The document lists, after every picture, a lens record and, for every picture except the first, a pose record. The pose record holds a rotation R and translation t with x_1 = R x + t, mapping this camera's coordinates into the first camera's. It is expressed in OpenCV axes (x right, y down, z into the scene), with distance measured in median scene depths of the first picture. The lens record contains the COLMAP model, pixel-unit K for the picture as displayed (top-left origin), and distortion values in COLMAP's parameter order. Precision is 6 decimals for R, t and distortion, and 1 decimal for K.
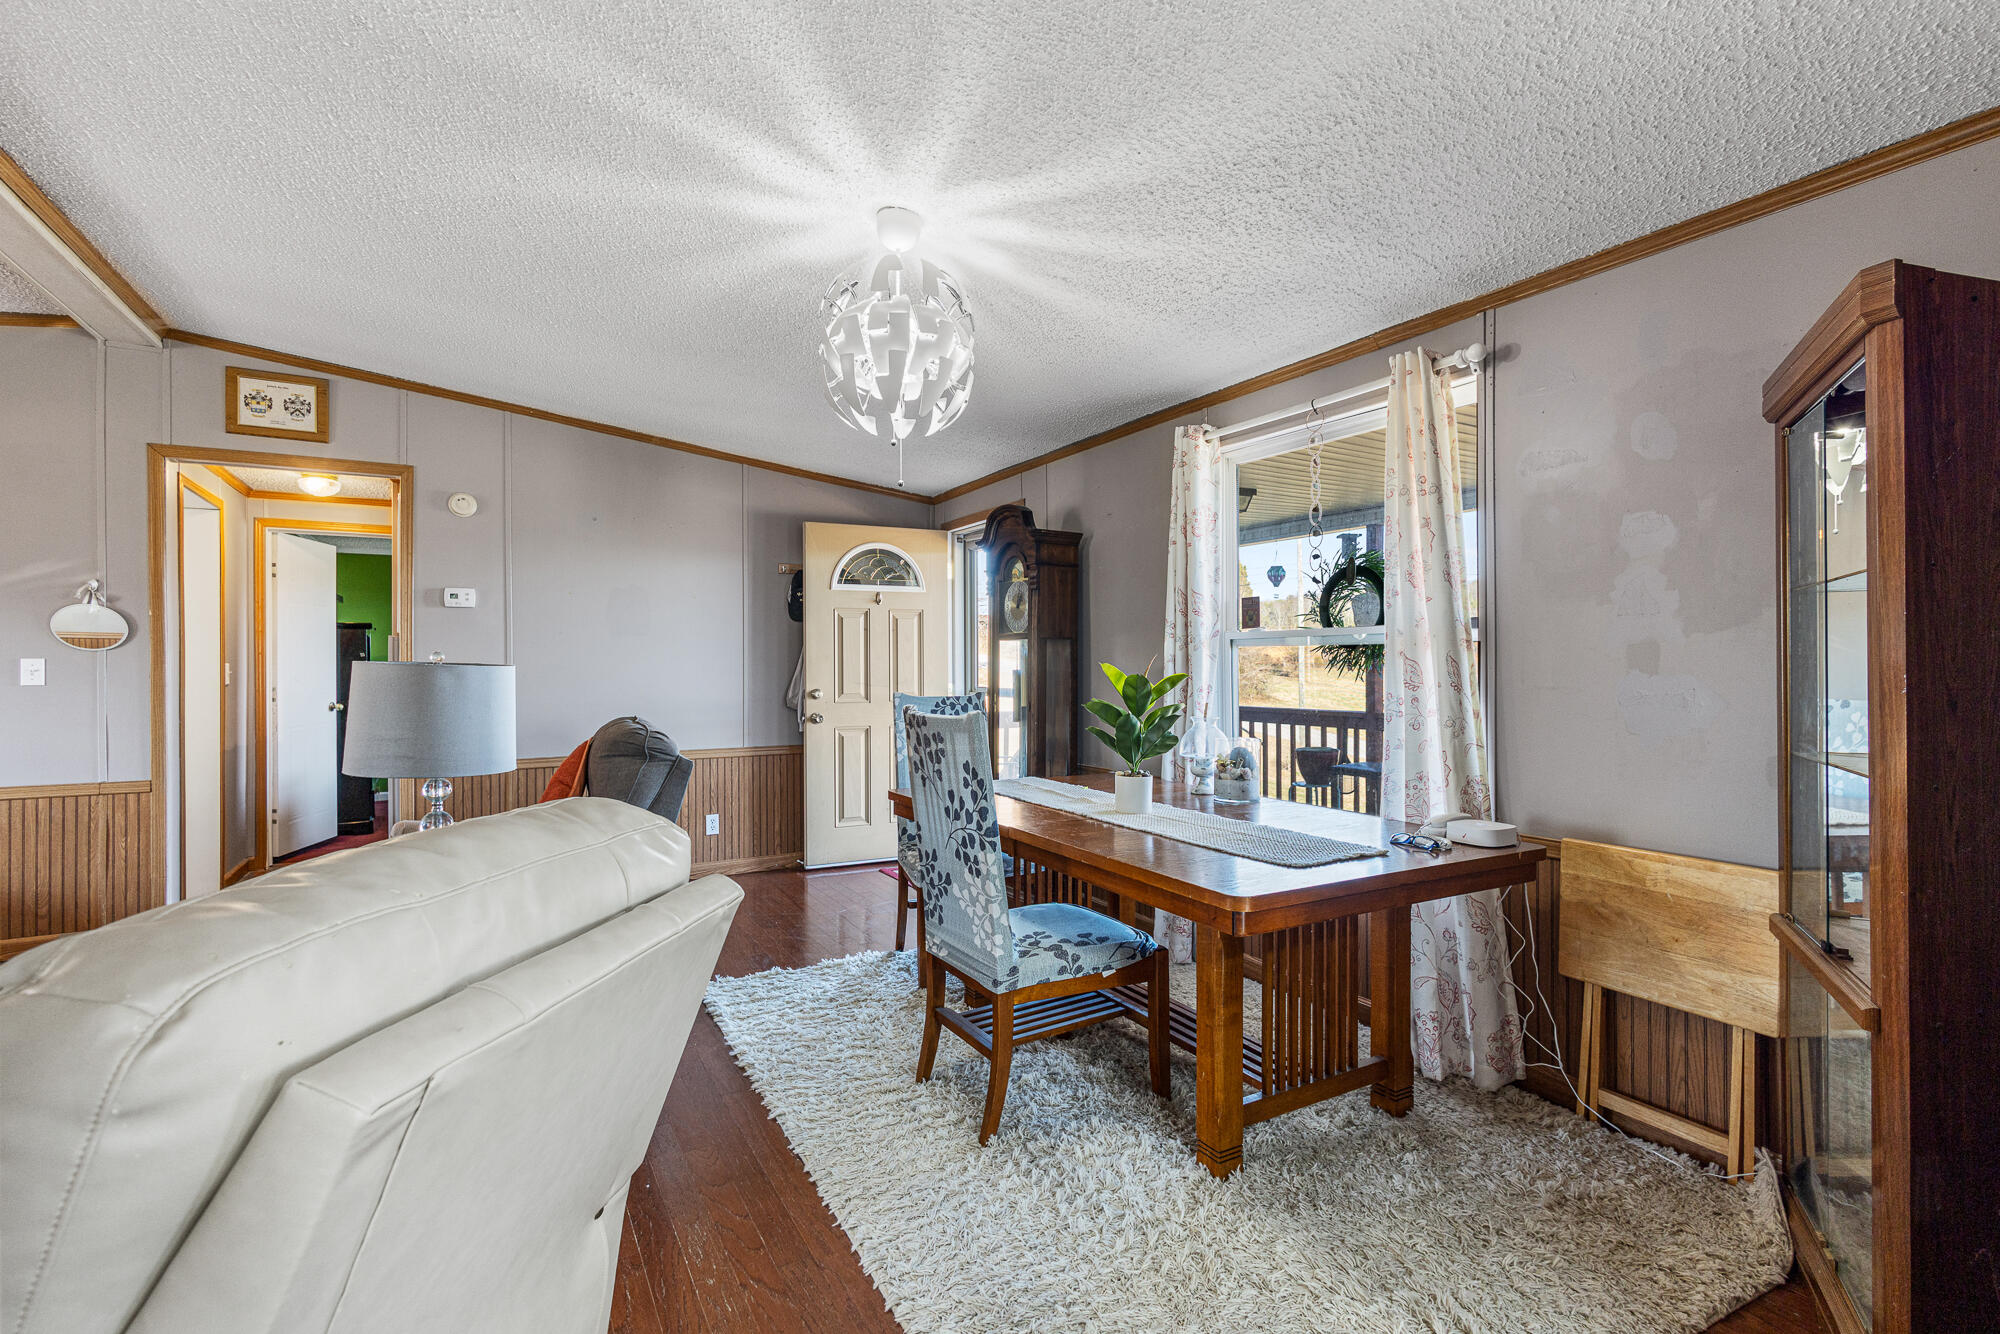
lens RADIAL K [[938.1, 0, 1000.0], [0, 938.1, 667.0], [0, 0, 1]] dist [0.000327, 0.000122]
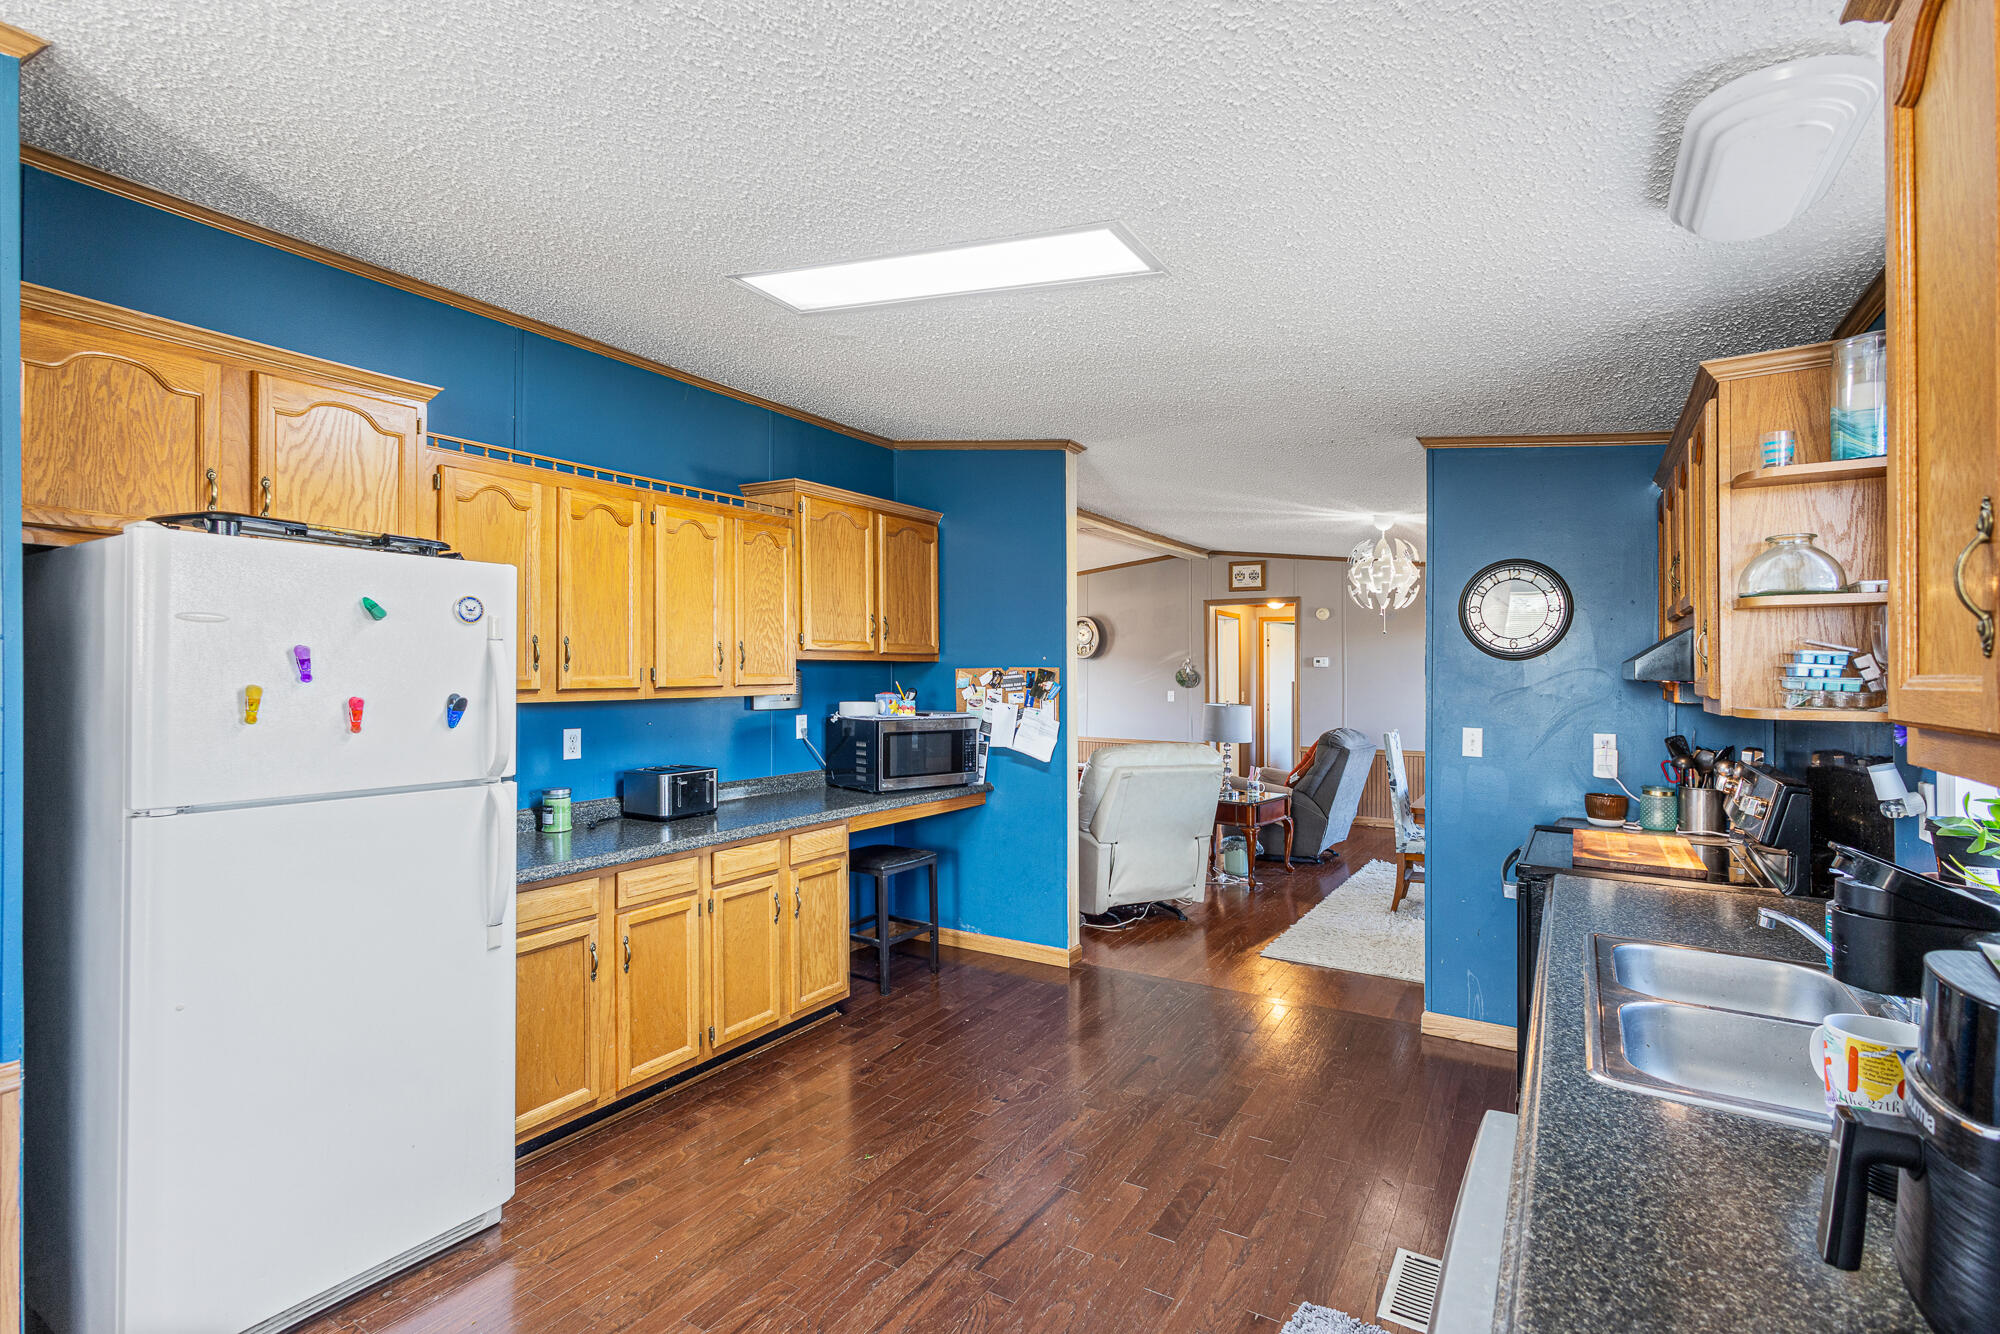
lens RADIAL K [[938.1, 0, 1000.0], [0, 938.1, 667.0], [0, 0, 1]] dist [0.000327, 0.000122]
pose [[0.486659, 0.000474, -0.873592, 0.853154], [-0.005346, 0.999983, -0.002436, -0.059978], [0.873576, 0.005855, 0.486653, -0.558661]]
